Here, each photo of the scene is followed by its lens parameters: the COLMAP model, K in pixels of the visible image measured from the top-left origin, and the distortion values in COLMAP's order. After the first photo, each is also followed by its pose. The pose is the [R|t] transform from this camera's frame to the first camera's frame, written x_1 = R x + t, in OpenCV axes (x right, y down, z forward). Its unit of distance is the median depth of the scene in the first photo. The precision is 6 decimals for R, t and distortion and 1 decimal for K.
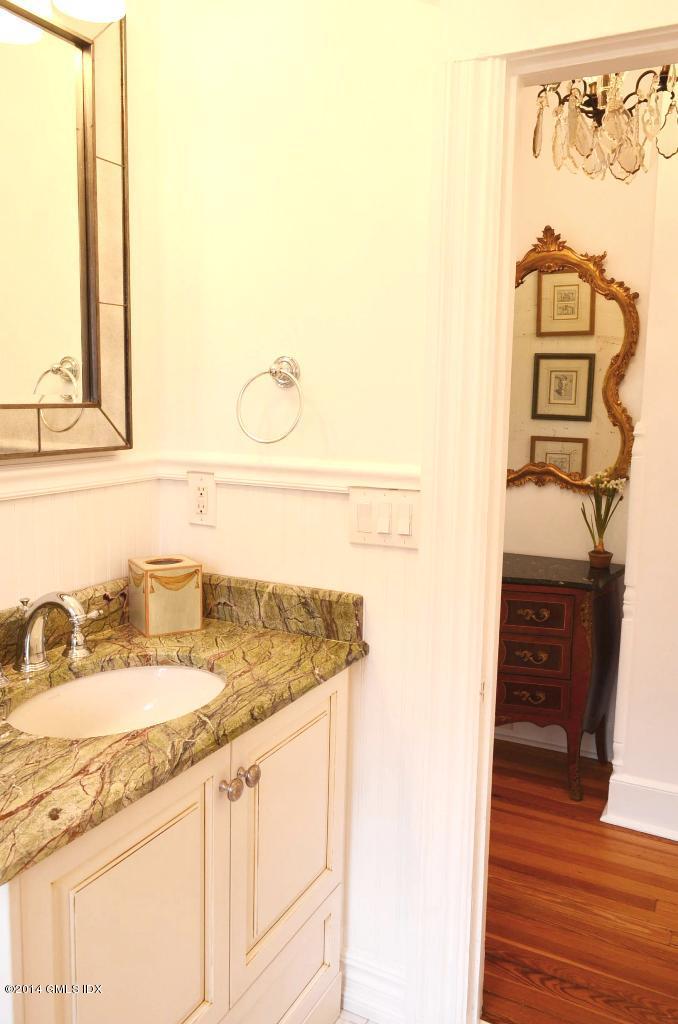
lens RADIAL K [[803.3, 0, 339.0], [0, 803.3, 512.0], [0, 0, 1]] dist [-0.013283, -0.002144]
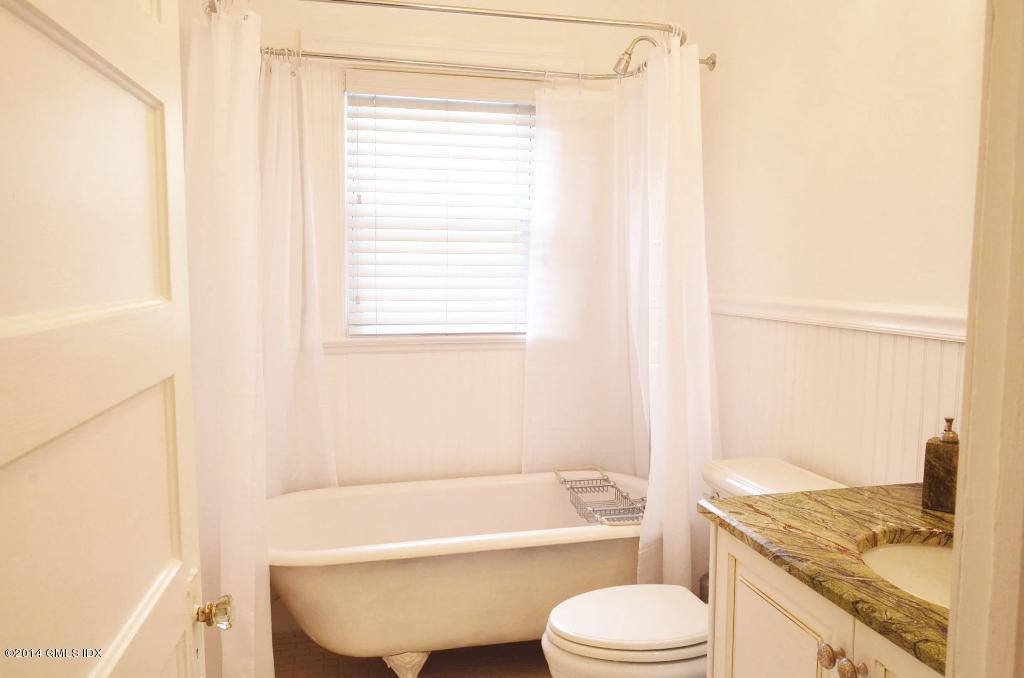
lens RADIAL K [[803.3, 0, 512.0], [0, 803.3, 339.0], [0, 0, 1]] dist [-0.013283, -0.002144]
pose [[-0.756174, 0.040948, -0.653088, 0.834908], [-0.111533, 0.975371, 0.190293, -0.164917], [0.644795, 0.216736, -0.732984, 1.557010]]
